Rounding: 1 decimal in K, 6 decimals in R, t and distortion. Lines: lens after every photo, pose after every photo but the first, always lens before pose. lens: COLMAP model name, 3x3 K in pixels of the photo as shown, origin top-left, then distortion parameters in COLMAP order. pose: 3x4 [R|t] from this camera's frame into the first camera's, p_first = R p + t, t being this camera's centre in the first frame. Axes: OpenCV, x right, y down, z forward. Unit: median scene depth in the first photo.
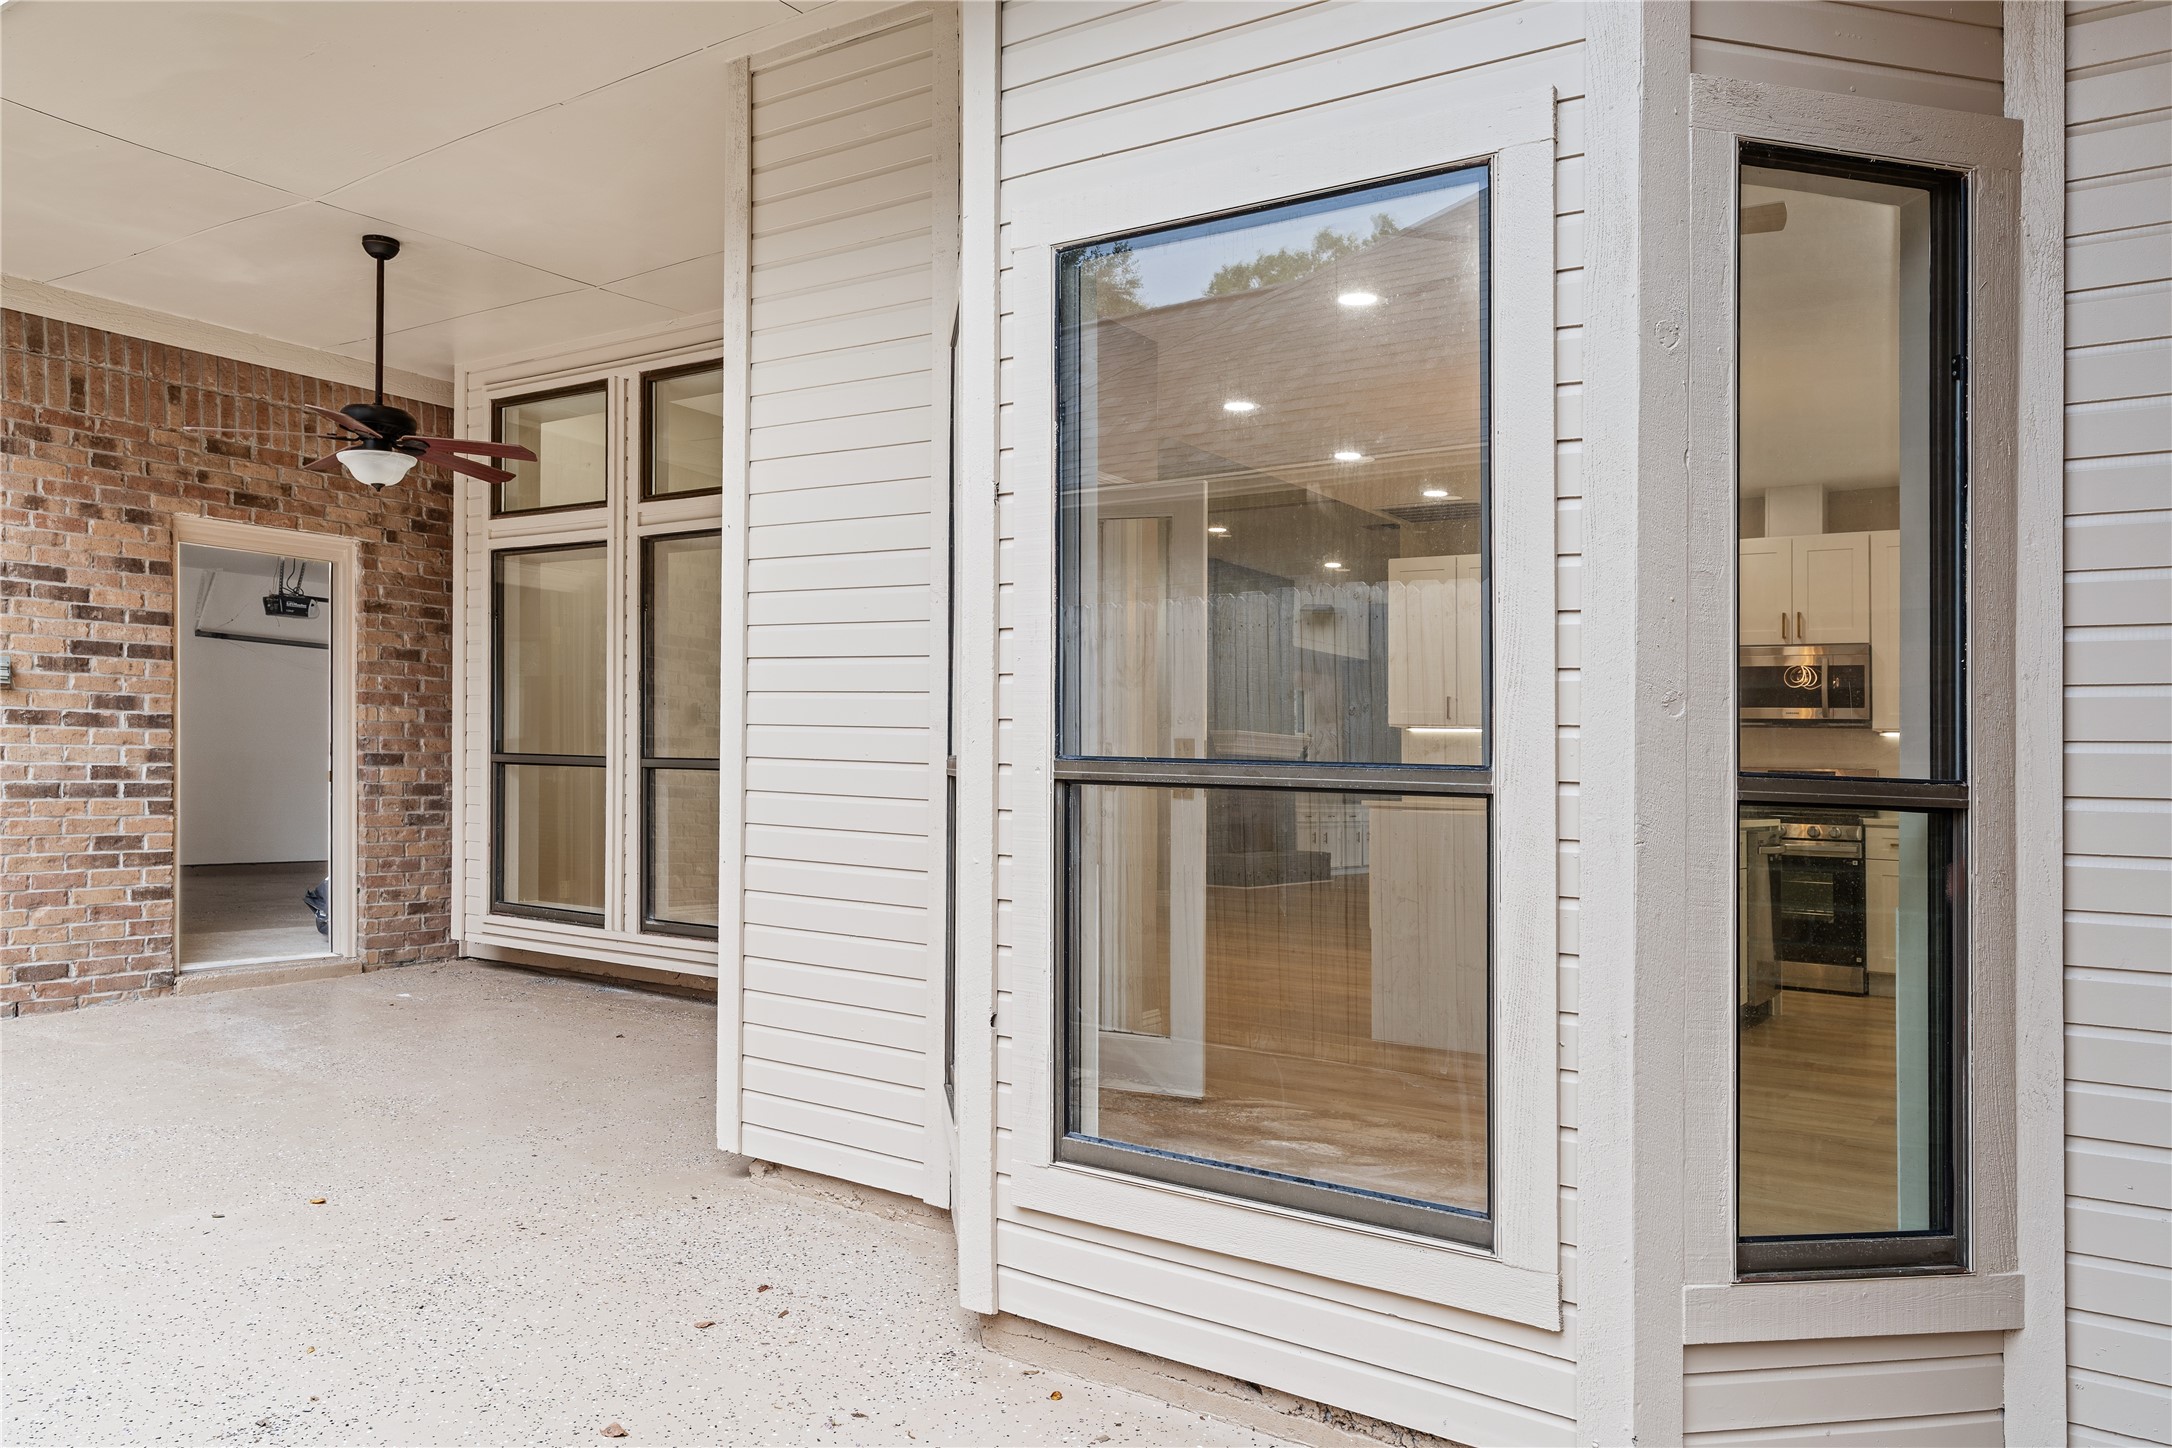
lens RADIAL K [[1520.1, 0, 1078.9], [0, 1520.1, 729.8], [0, 0, 1]] dist [-0.002515, 0.000748]
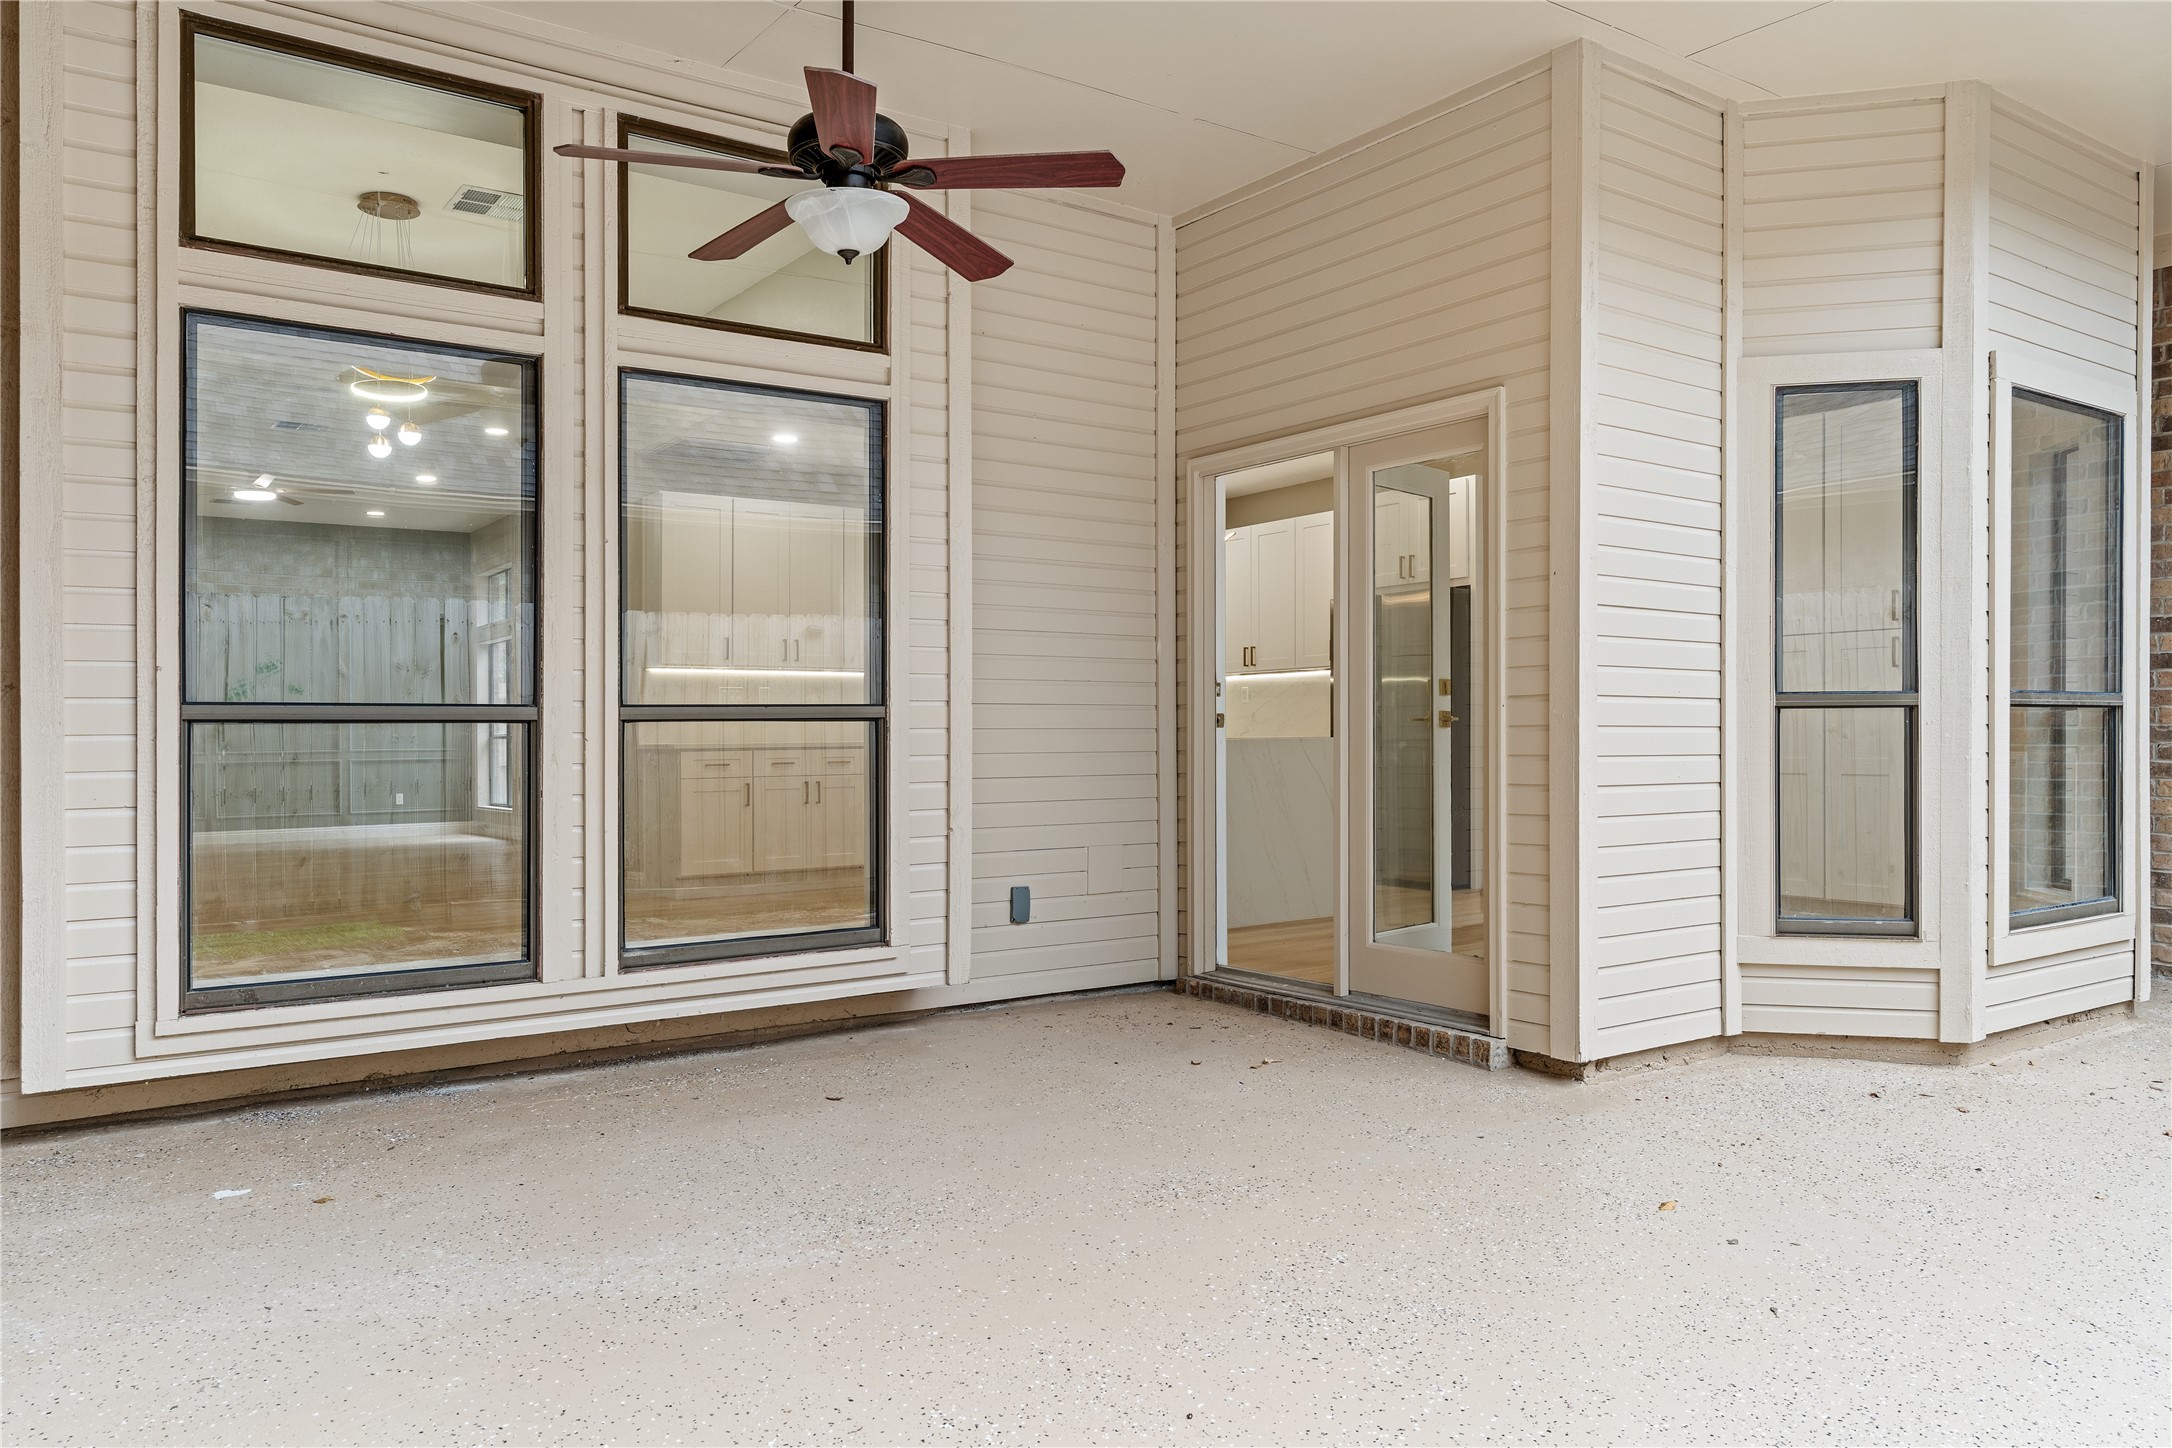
lens RADIAL K [[1520.1, 0, 1078.9], [0, 1520.1, 717.8], [0, 0, 1]] dist [-0.002515, 0.000748]
pose [[0.350652, -0.020074, 0.936290, -0.825394], [-0.008400, 0.999663, 0.024579, 0.005595], [-0.936468, -0.016484, 0.350366, 0.582017]]
